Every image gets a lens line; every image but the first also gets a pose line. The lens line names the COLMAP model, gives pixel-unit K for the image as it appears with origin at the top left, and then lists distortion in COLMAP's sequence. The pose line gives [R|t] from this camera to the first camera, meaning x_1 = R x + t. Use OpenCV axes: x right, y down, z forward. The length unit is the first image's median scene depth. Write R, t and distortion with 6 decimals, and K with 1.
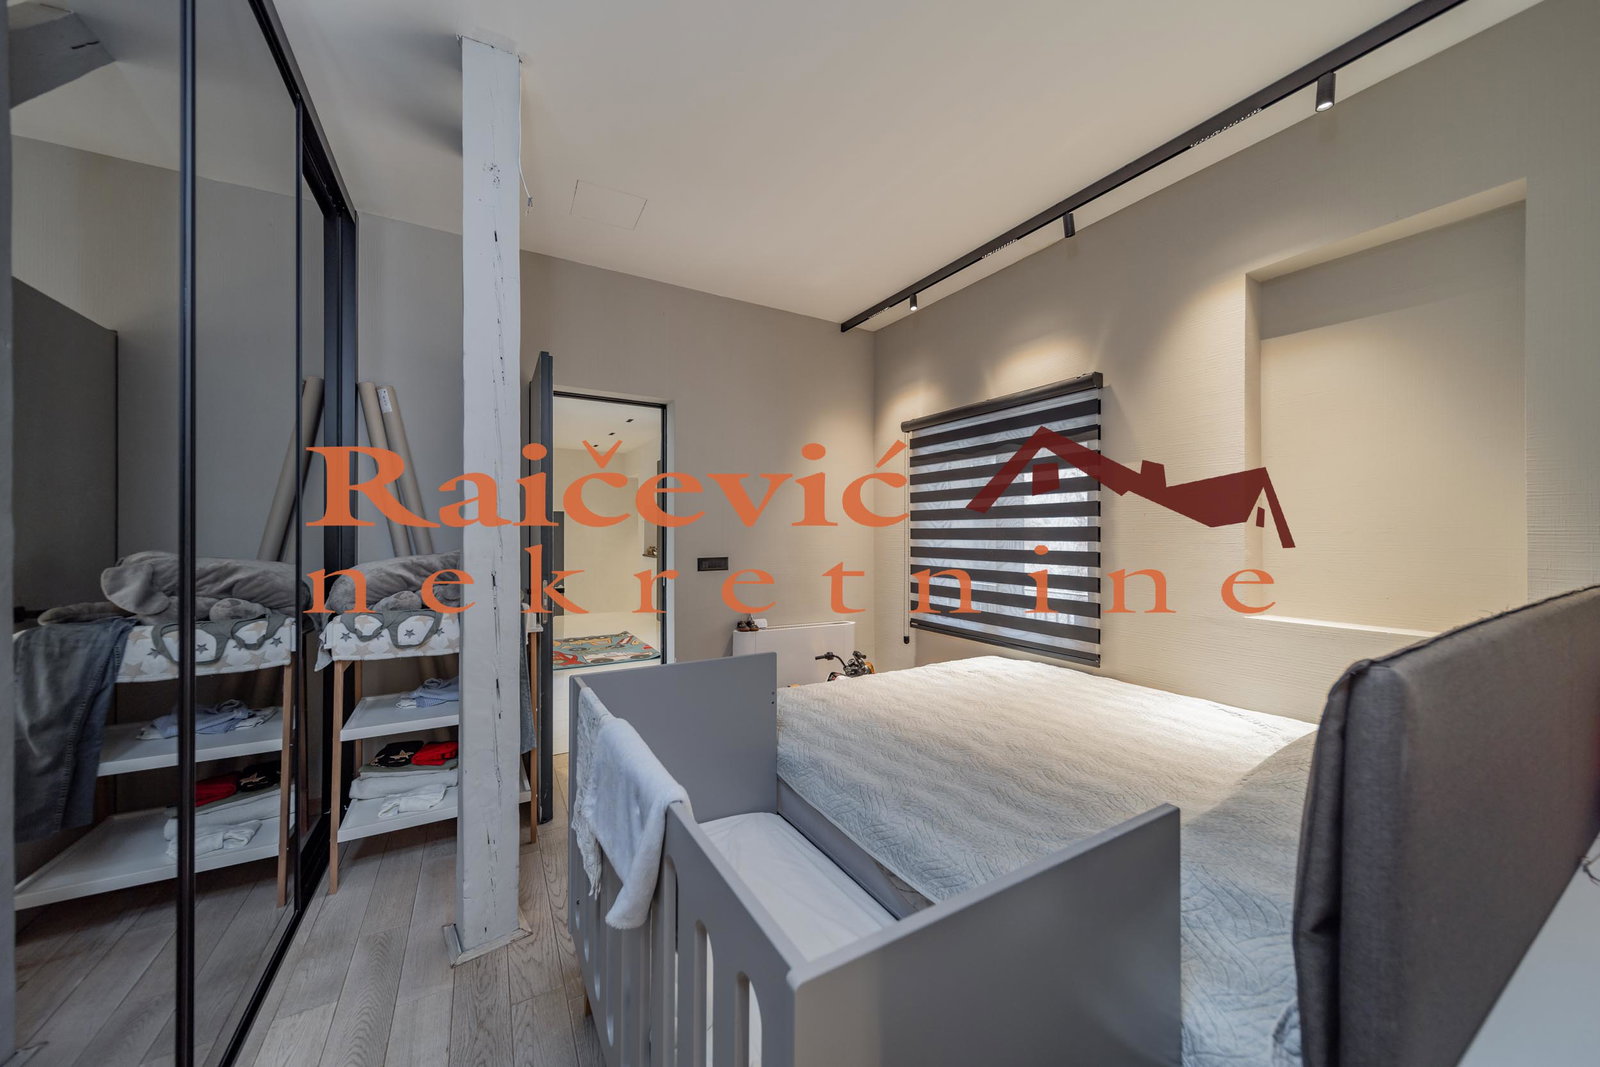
lens RADIAL K [[562.0, 0, 799.3], [0, 562.0, 536.8], [0, 0, 1]] dist [0.000029, -0.000003]
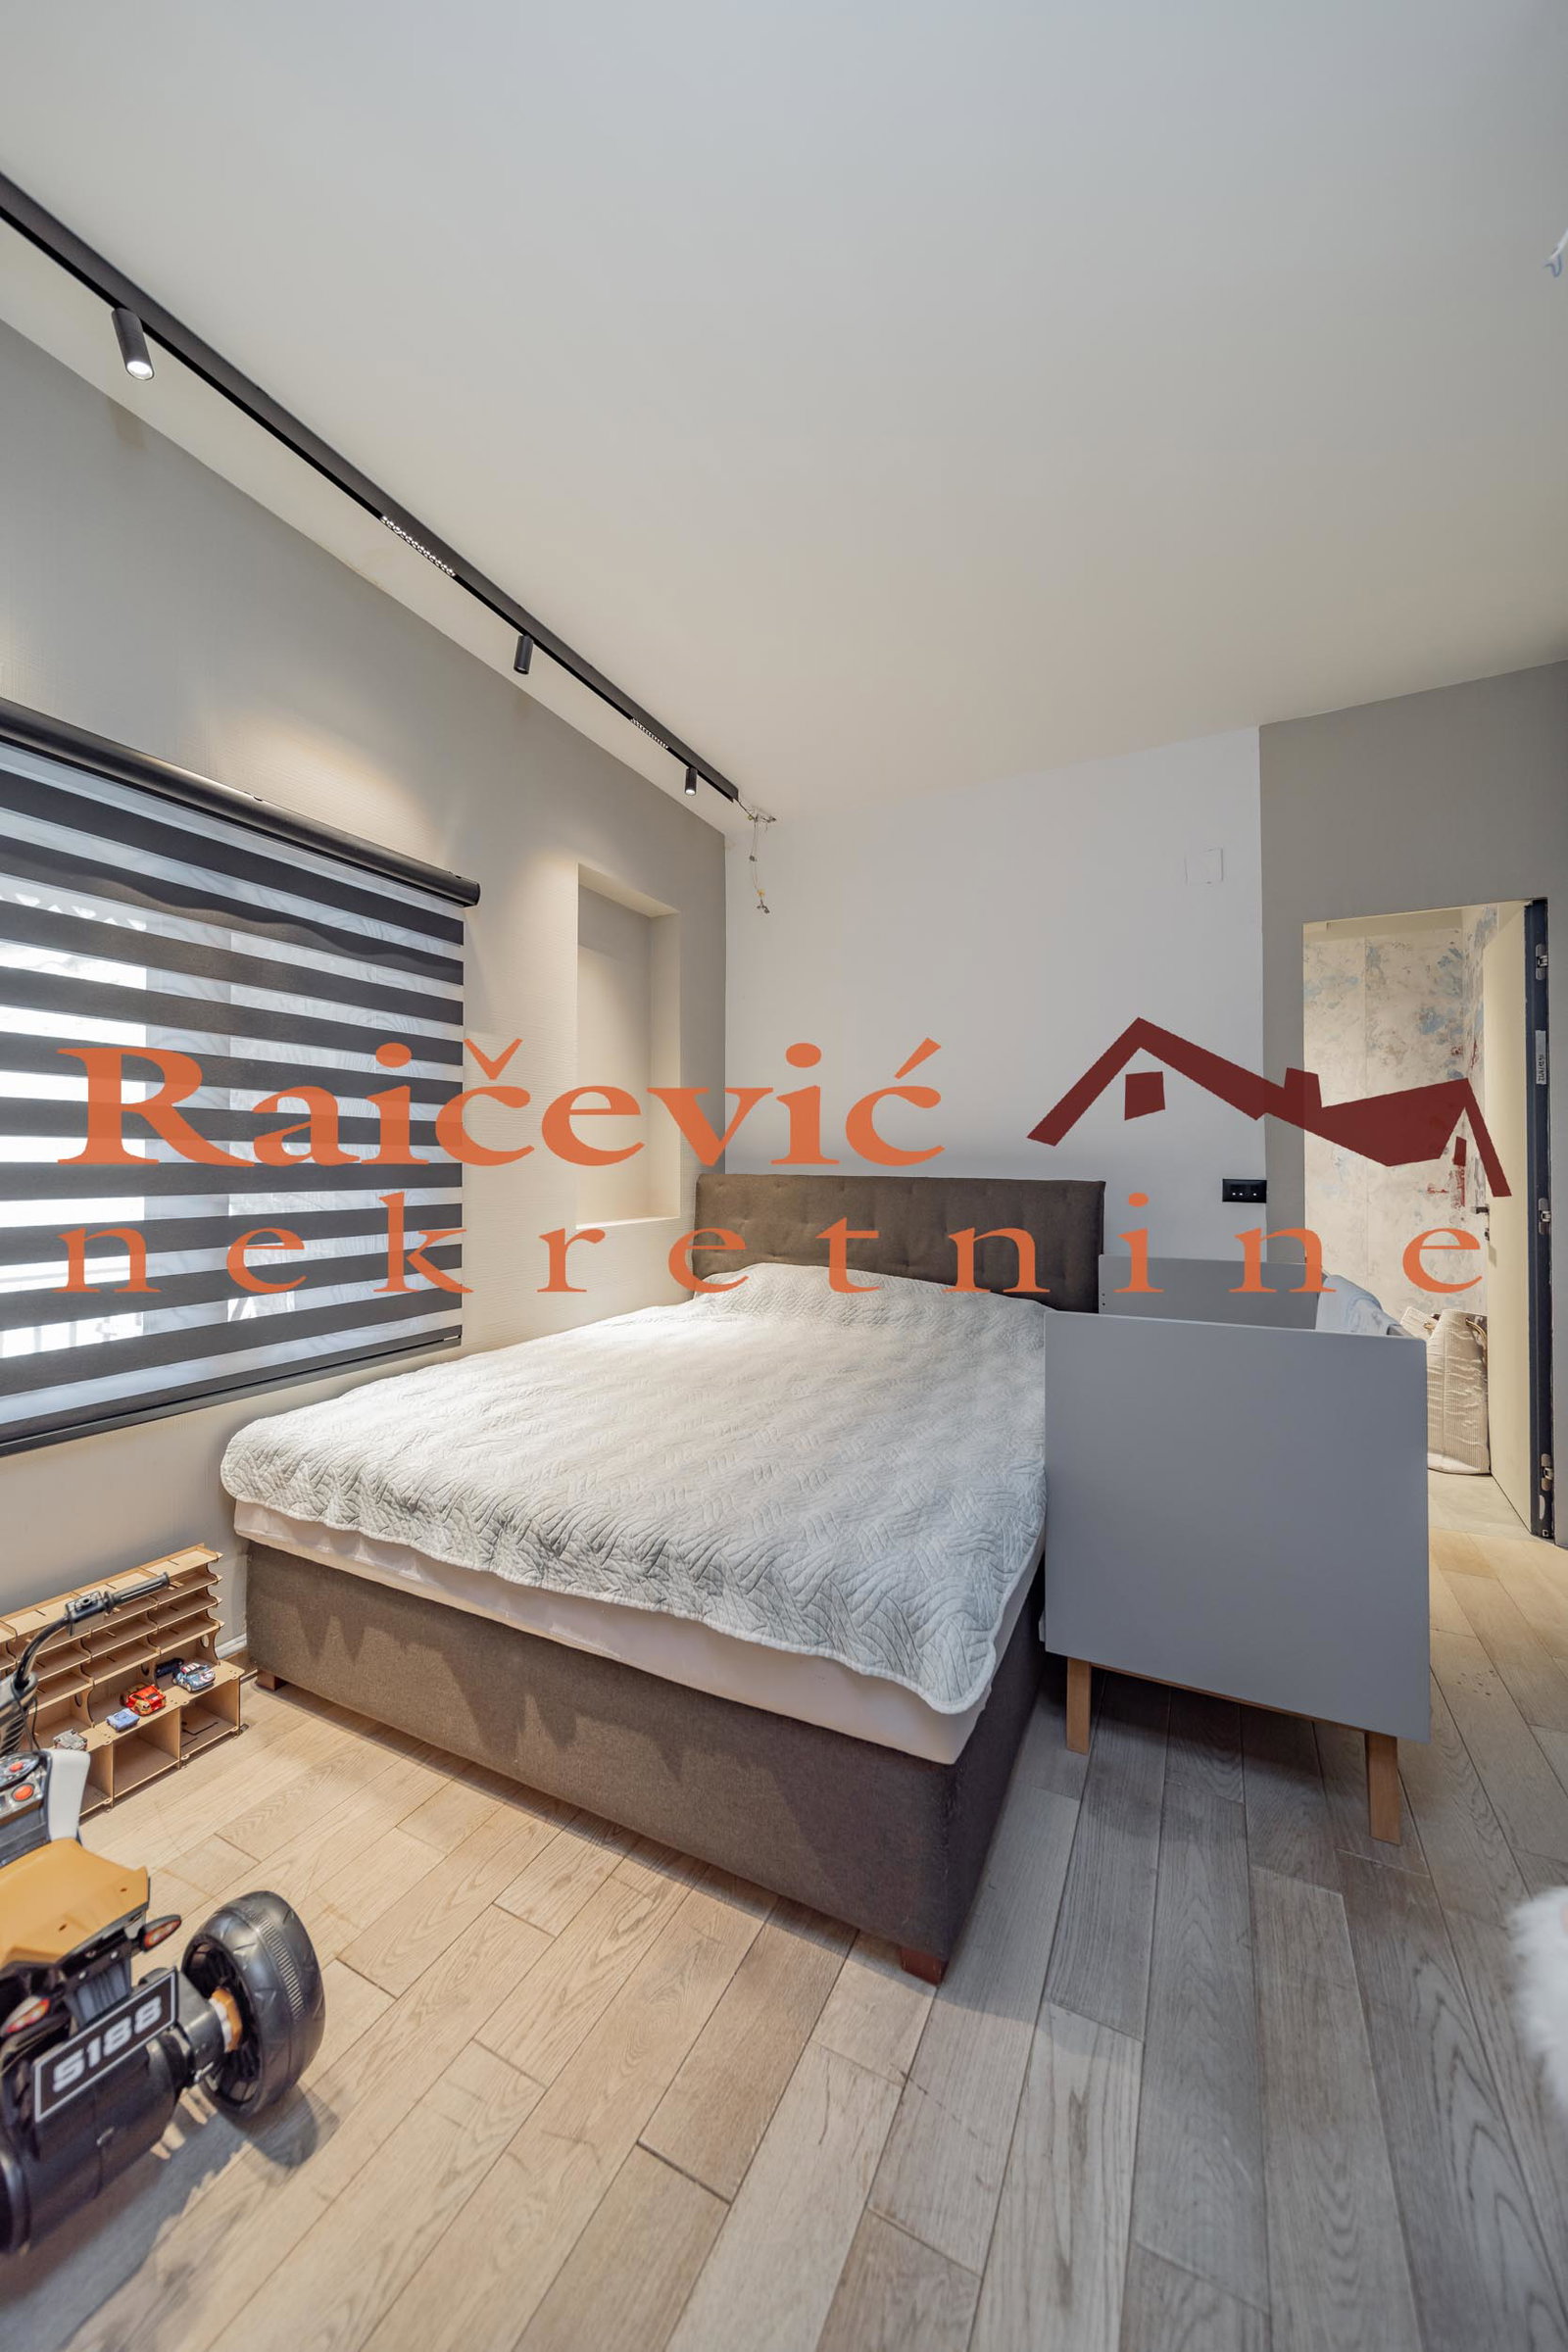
lens RADIAL K [[826.1, 0, 785.0], [0, 826.1, 1164.7], [0, 0, 1]] dist [0.000029, -0.000003]
pose [[-0.542268, 0.003487, 0.840198, -0.507330], [-0.000080, 0.999991, -0.004202, 0.034329], [-0.840205, -0.002346, -0.542263, 1.343117]]
